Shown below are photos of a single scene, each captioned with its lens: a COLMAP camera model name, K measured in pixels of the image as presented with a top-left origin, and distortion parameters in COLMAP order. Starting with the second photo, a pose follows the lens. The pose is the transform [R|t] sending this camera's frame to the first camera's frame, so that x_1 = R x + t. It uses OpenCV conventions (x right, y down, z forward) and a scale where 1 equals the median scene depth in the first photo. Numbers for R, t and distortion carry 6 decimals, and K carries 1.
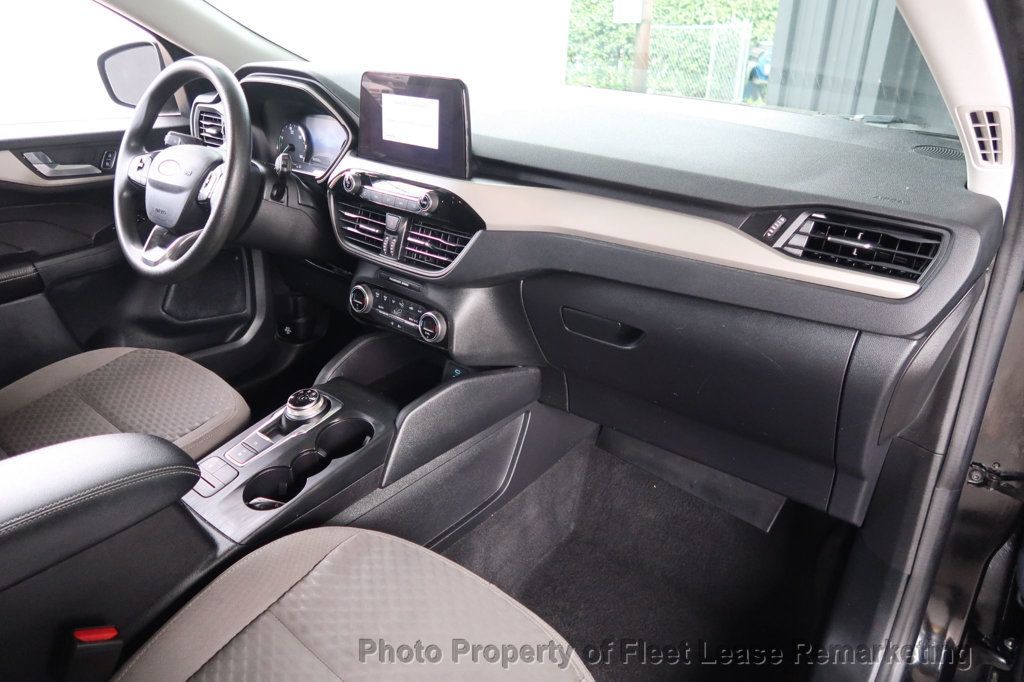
lens RADIAL K [[721.4, 0, 512.0], [0, 721.4, 341.0], [0, 0, 1]] dist [-0.044485, 0.026583]
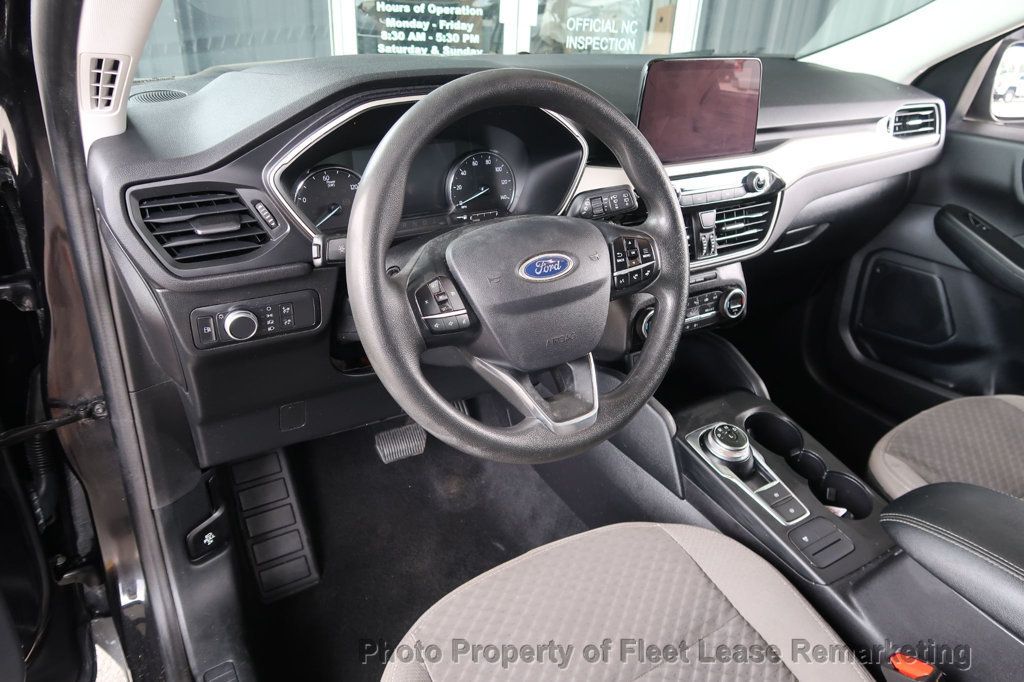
lens RADIAL K [[721.4, 0, 512.0], [0, 721.4, 341.0], [0, 0, 1]] dist [-0.044485, 0.026583]
pose [[0.301028, -0.433750, 0.849260, -1.084510], [0.371849, 0.873464, 0.314306, -0.405997], [-0.878129, 0.221182, 0.424227, 0.835128]]
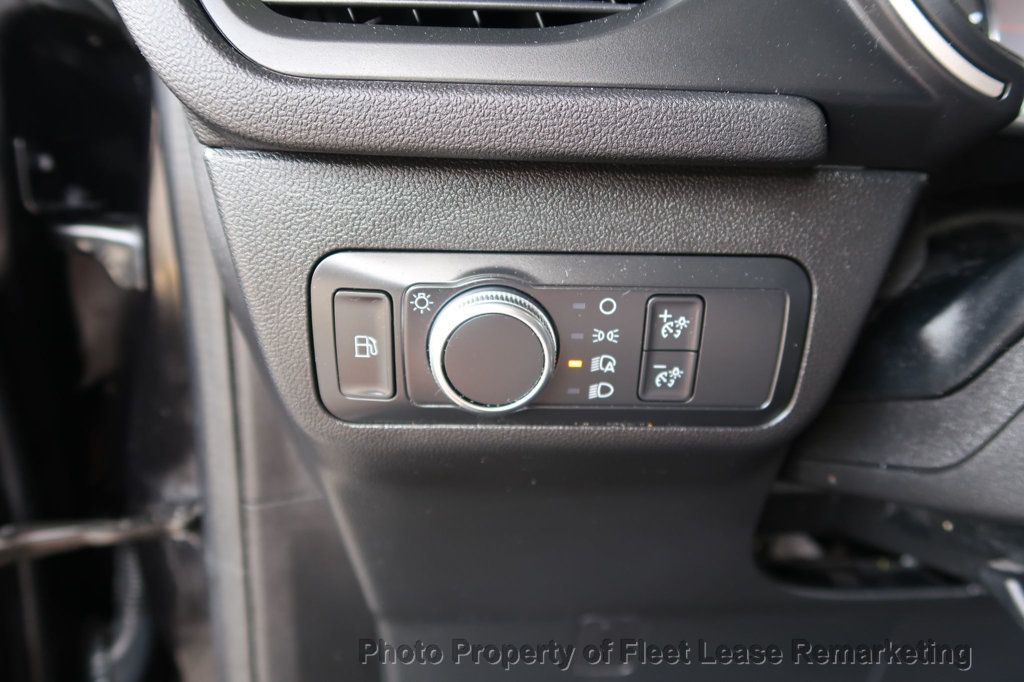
lens RADIAL K [[721.4, 0, 512.0], [0, 721.4, 341.0], [0, 0, 1]] dist [-0.044485, 0.026583]
pose [[0.725536, -0.189971, 0.661444, -0.673807], [0.270711, 0.962442, -0.020524, -0.294364], [-0.632702, 0.193951, 0.749714, 1.226187]]
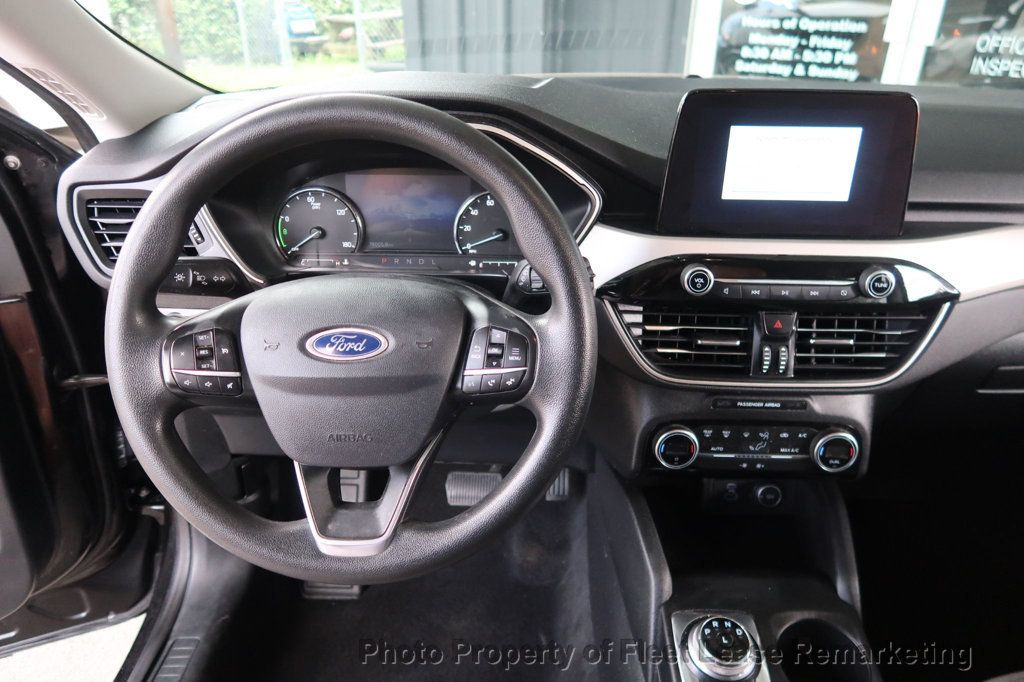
lens RADIAL K [[721.4, 0, 512.0], [0, 721.4, 341.0], [0, 0, 1]] dist [-0.044485, 0.026583]
pose [[0.779991, -0.289235, 0.554939, -0.696833], [0.269460, 0.955591, 0.119316, -0.283338], [-0.564805, 0.056468, 0.823290, 0.585924]]
